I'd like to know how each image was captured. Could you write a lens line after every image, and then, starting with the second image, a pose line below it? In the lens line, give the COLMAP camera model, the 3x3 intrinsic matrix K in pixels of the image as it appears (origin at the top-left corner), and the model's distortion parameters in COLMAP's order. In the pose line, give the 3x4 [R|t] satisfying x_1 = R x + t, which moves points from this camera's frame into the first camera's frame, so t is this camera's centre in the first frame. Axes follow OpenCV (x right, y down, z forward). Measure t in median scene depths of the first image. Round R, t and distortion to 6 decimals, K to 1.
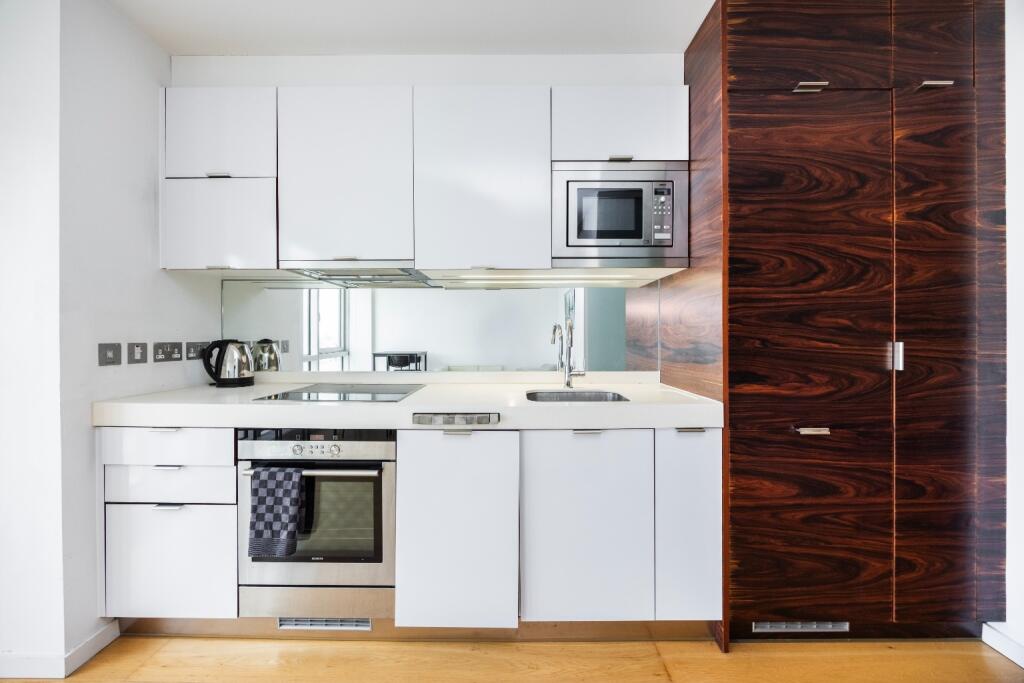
lens RADIAL K [[401.8, 0, 512.9], [0, 401.8, 340.2], [0, 0, 1]] dist [-0.005289, 0.000608]
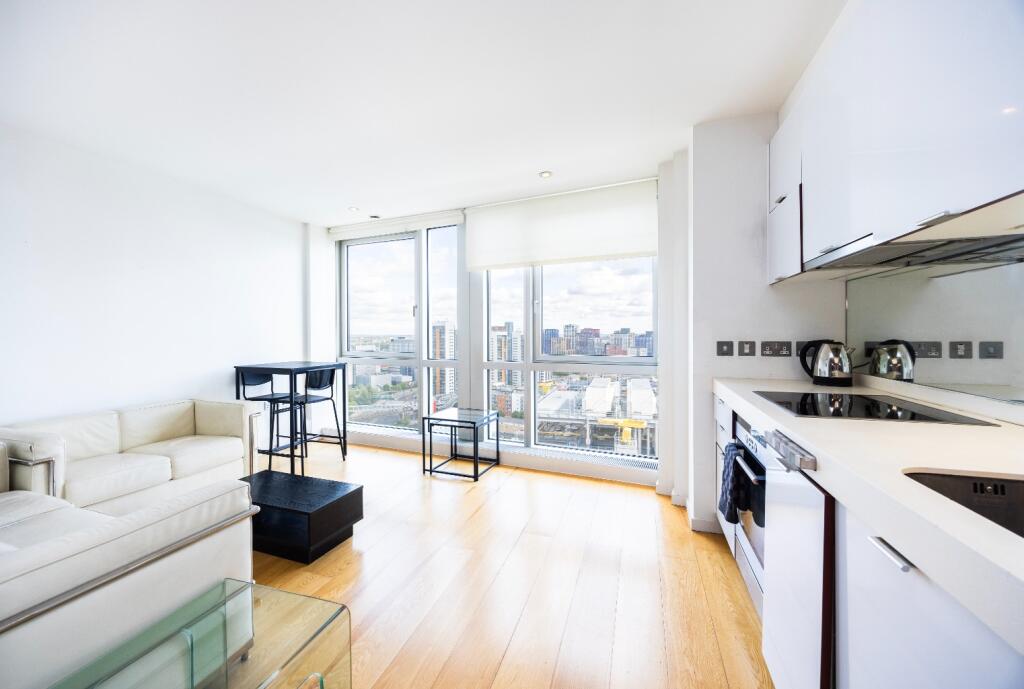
lens RADIAL K [[364.2, 0, 512.6], [0, 364.2, 336.8], [0, 0, 1]] dist [-0.001588, -0.000042]
pose [[-0.328441, 0.011580, -0.944454, 0.525168], [-0.002328, 0.999912, 0.013070, -0.023438], [0.944522, 0.006491, -0.328385, 0.613276]]
